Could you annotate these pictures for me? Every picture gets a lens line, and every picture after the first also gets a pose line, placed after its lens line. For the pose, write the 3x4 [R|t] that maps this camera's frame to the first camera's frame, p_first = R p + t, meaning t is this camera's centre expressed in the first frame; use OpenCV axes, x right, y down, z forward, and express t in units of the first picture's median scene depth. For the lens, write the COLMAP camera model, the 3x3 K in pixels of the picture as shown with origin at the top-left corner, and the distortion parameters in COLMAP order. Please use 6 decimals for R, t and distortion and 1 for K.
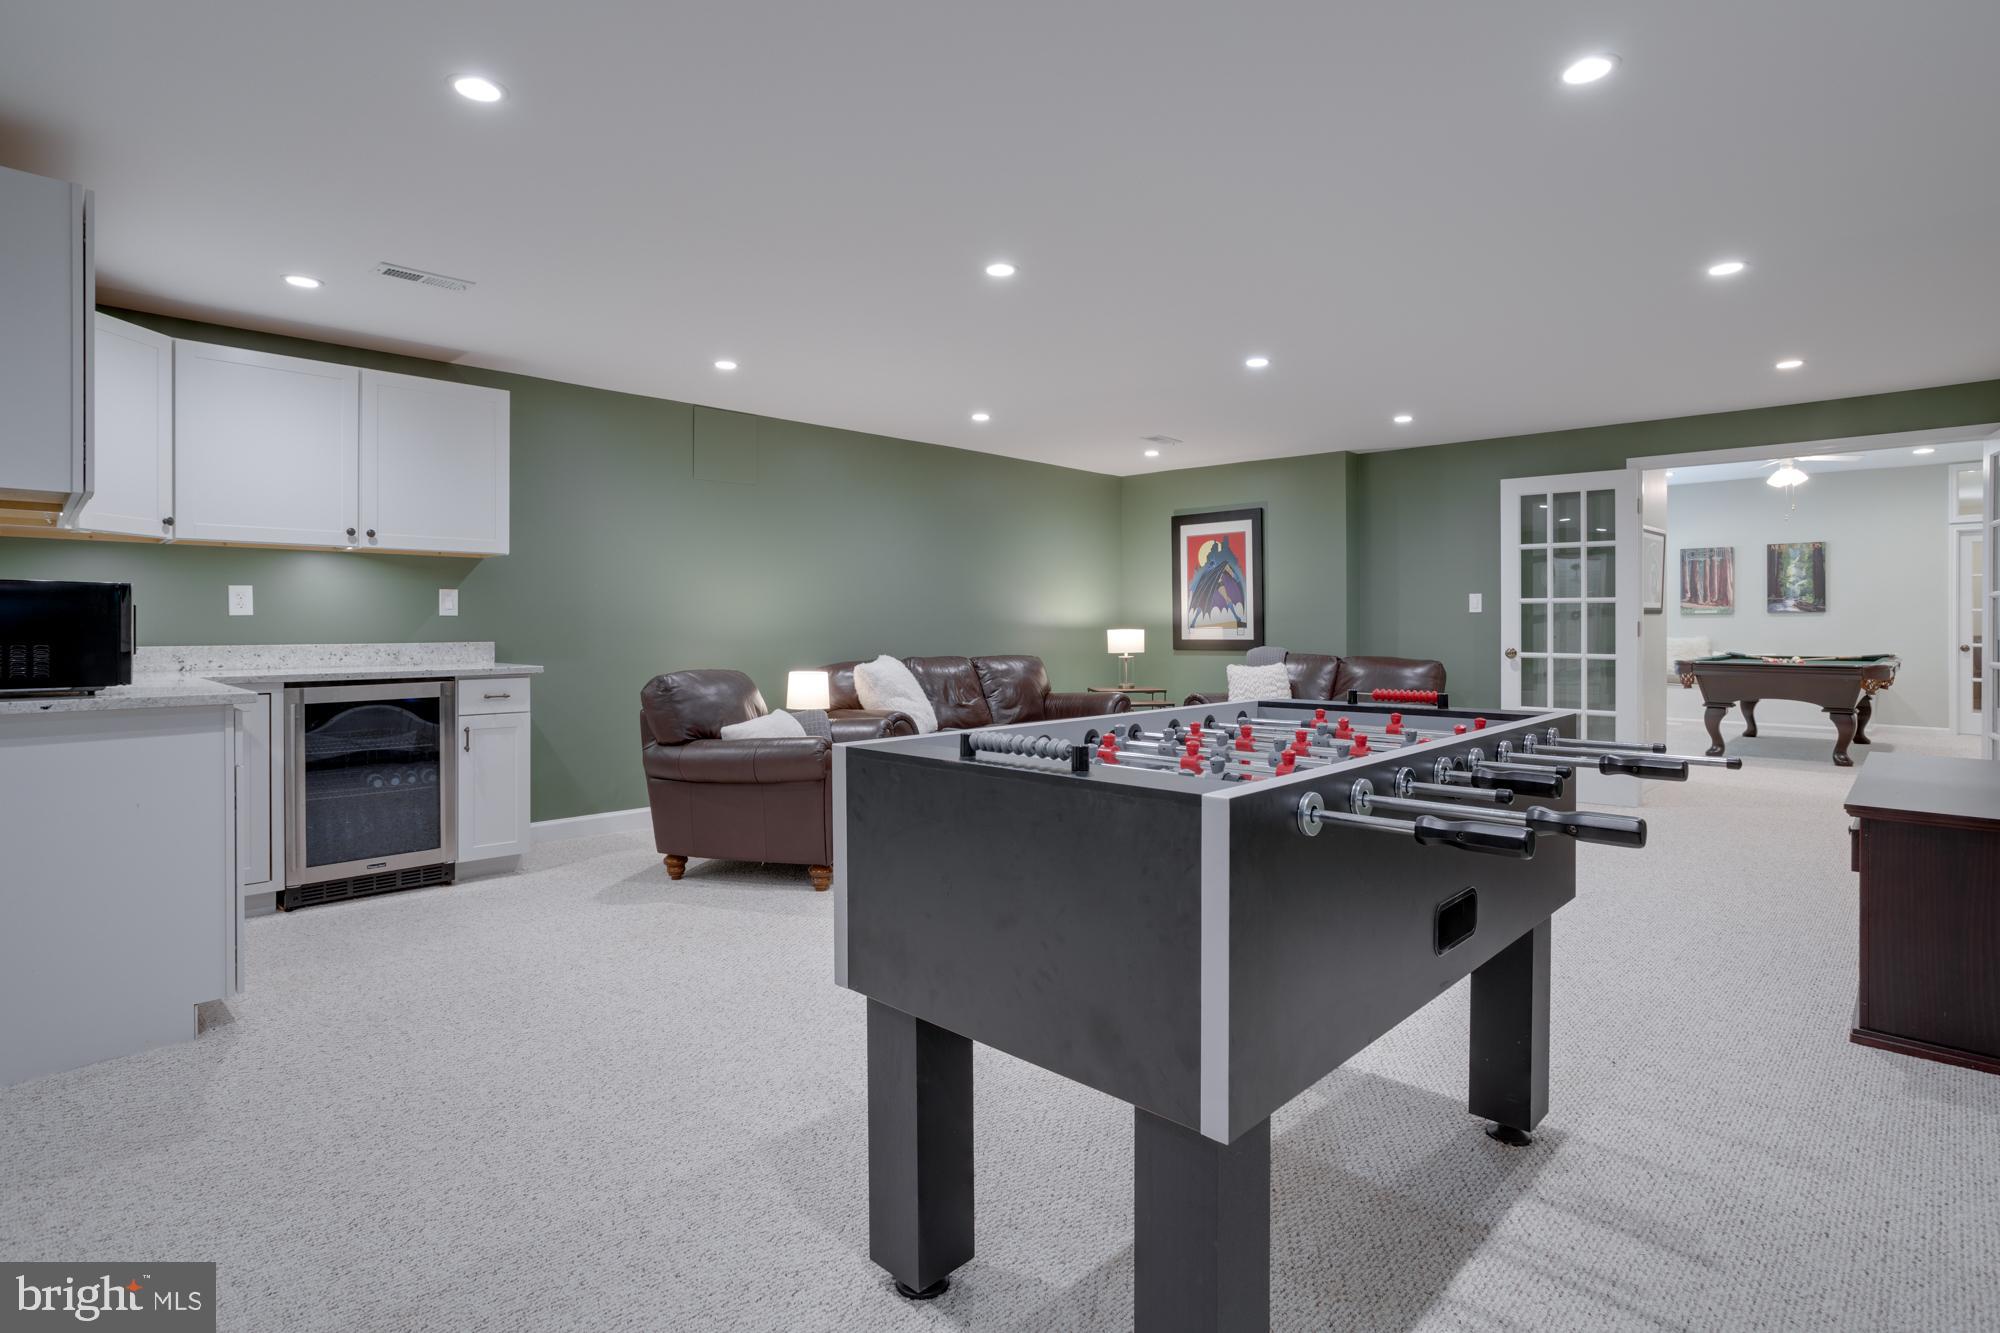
lens RADIAL K [[997.7, 0, 1009.5], [0, 997.7, 622.7], [0, 0, 1]] dist [-0.066160, 0.036676]
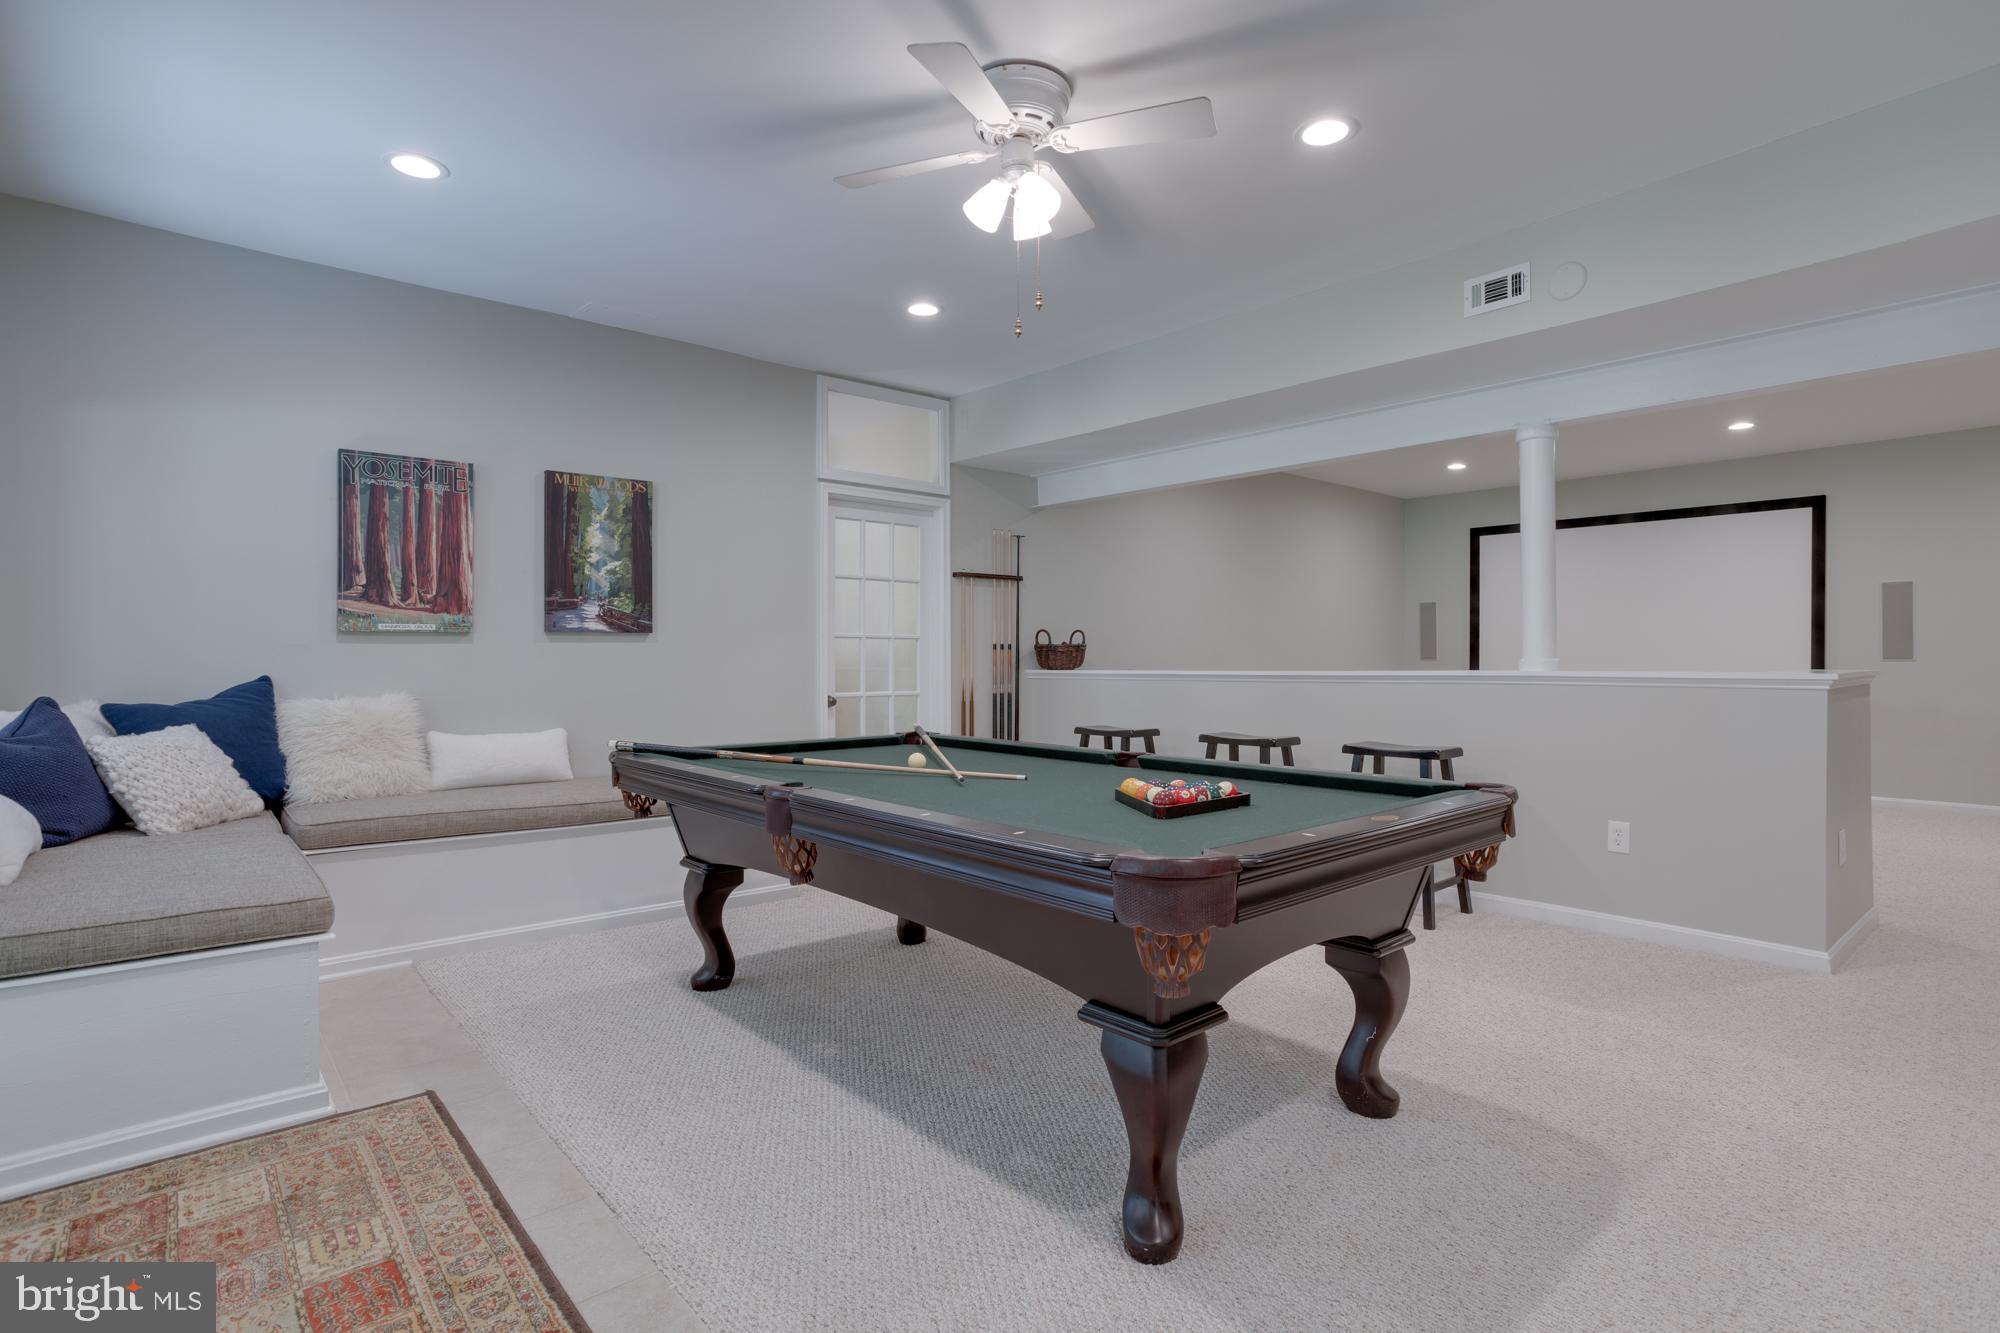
lens RADIAL K [[970.1, 0, 981.0], [0, 970.1, 649.9], [0, 0, 1]] dist [-0.051823, 0.033422]
pose [[0.085189, 0.007771, 0.996334, 0.382252], [-0.000090, 0.999970, -0.007791, 0.000481], [-0.996365, 0.000574, 0.085188, 0.776284]]
